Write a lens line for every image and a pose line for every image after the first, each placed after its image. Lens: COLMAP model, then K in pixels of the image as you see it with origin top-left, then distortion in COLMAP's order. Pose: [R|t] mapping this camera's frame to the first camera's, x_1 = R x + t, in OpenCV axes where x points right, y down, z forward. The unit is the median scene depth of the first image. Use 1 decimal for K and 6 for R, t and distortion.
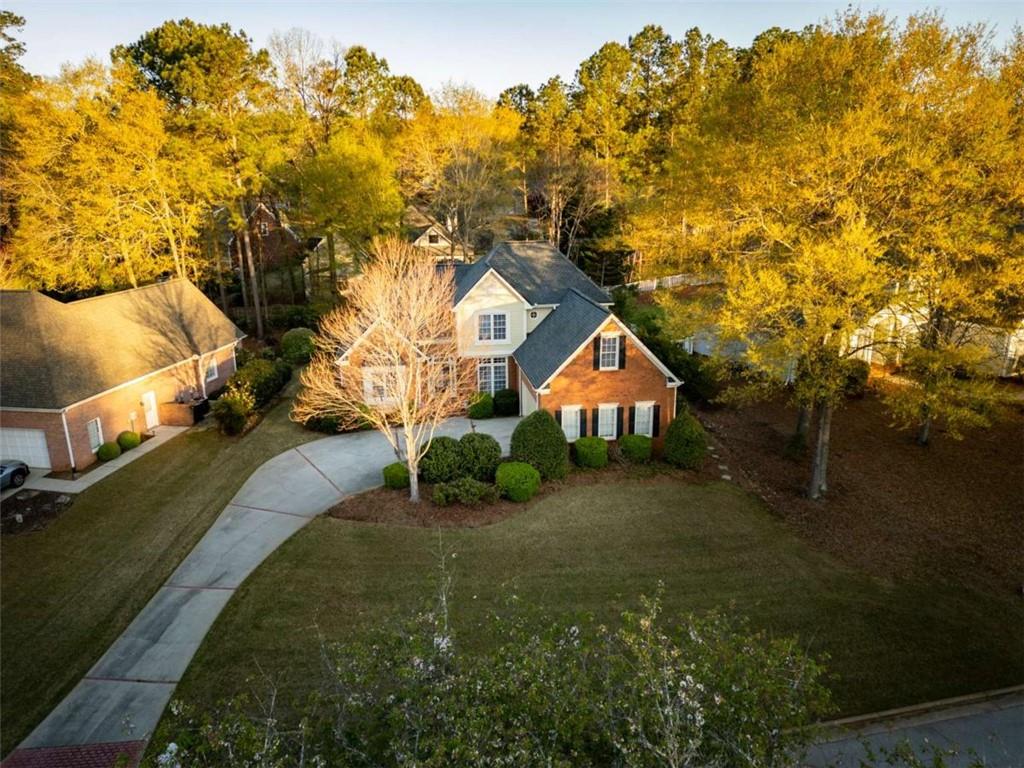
lens RADIAL K [[713.1, 0, 513.0], [0, 713.1, 387.8], [0, 0, 1]] dist [0.030434, -0.009574]
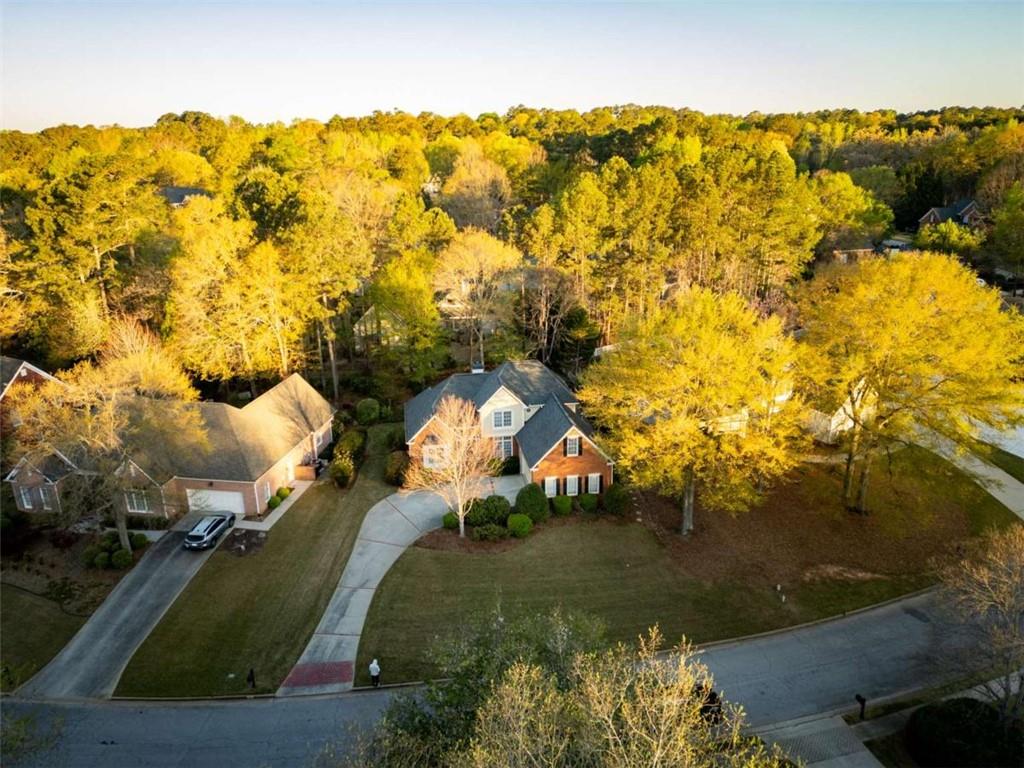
lens RADIAL K [[713.1, 0, 511.5], [0, 713.1, 380.9], [0, 0, 1]] dist [0.030434, -0.009574]
pose [[0.999984, -0.005287, 0.002152, -0.014687], [0.005207, 0.999353, 0.035597, -0.264724], [-0.002339, -0.035585, 0.999364, -0.695692]]
